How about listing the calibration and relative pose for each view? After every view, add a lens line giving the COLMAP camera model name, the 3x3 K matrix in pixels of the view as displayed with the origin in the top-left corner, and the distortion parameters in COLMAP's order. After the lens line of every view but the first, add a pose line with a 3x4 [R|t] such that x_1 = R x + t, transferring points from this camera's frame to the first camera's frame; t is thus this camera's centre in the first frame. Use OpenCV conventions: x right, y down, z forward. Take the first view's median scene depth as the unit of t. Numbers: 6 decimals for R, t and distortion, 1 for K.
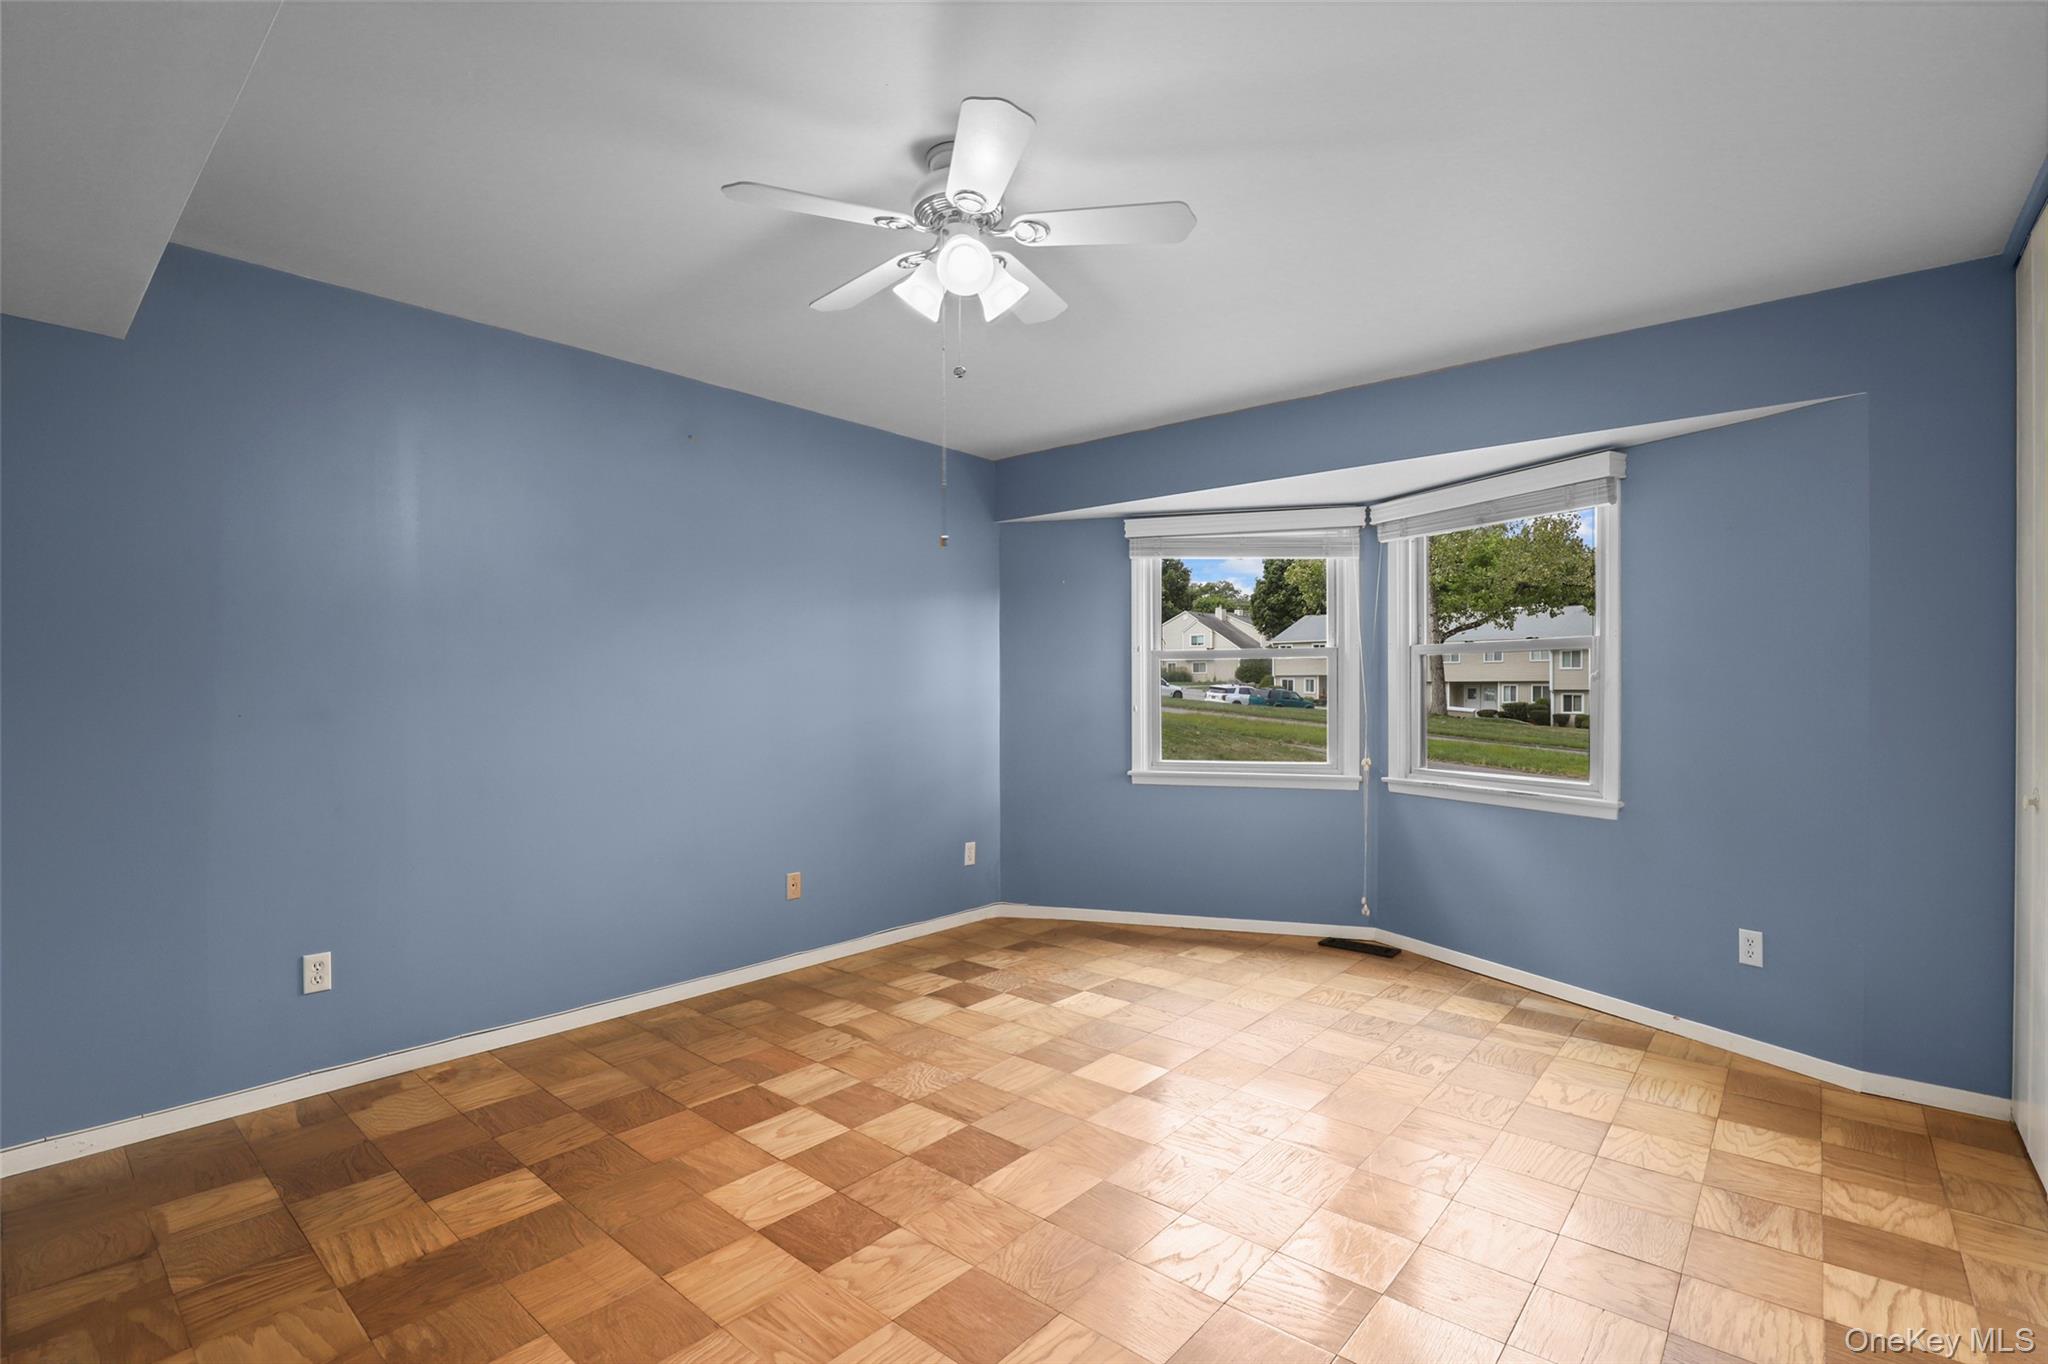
lens RADIAL K [[944.9, 0, 1022.0], [0, 944.9, 697.5], [0, 0, 1]] dist [-0.019694, 0.000527]
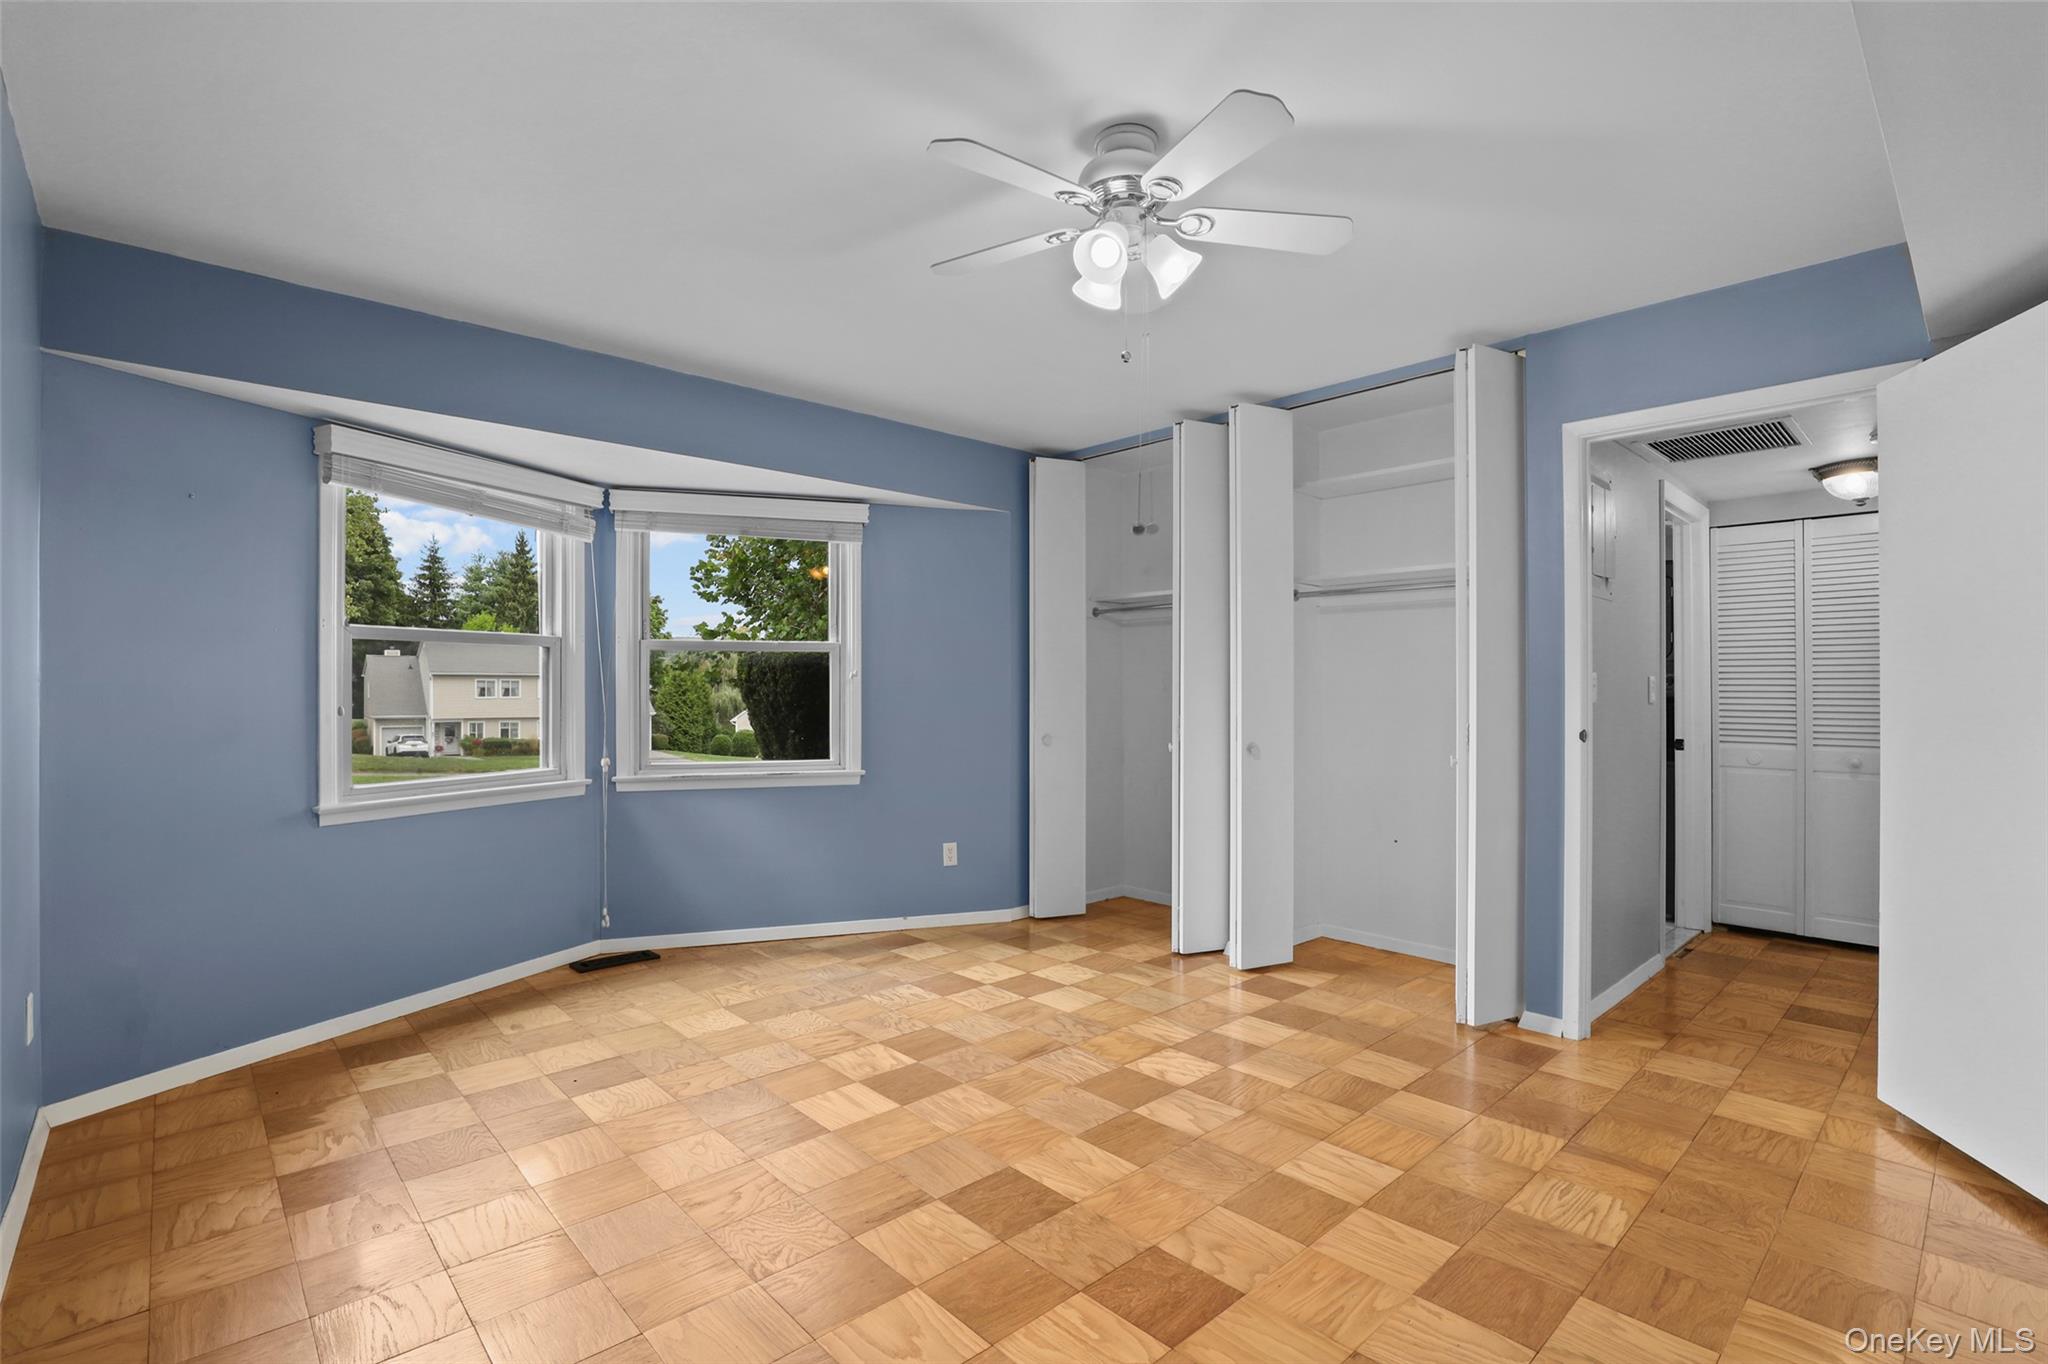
lens RADIAL K [[944.9, 0, 1022.0], [0, 944.9, 697.5], [0, 0, 1]] dist [-0.019694, 0.000527]
pose [[0.119205, -0.007691, 0.992840, -0.647901], [0.007372, 0.999949, 0.006861, 0.000995], [-0.992842, 0.006501, 0.119256, 0.607859]]
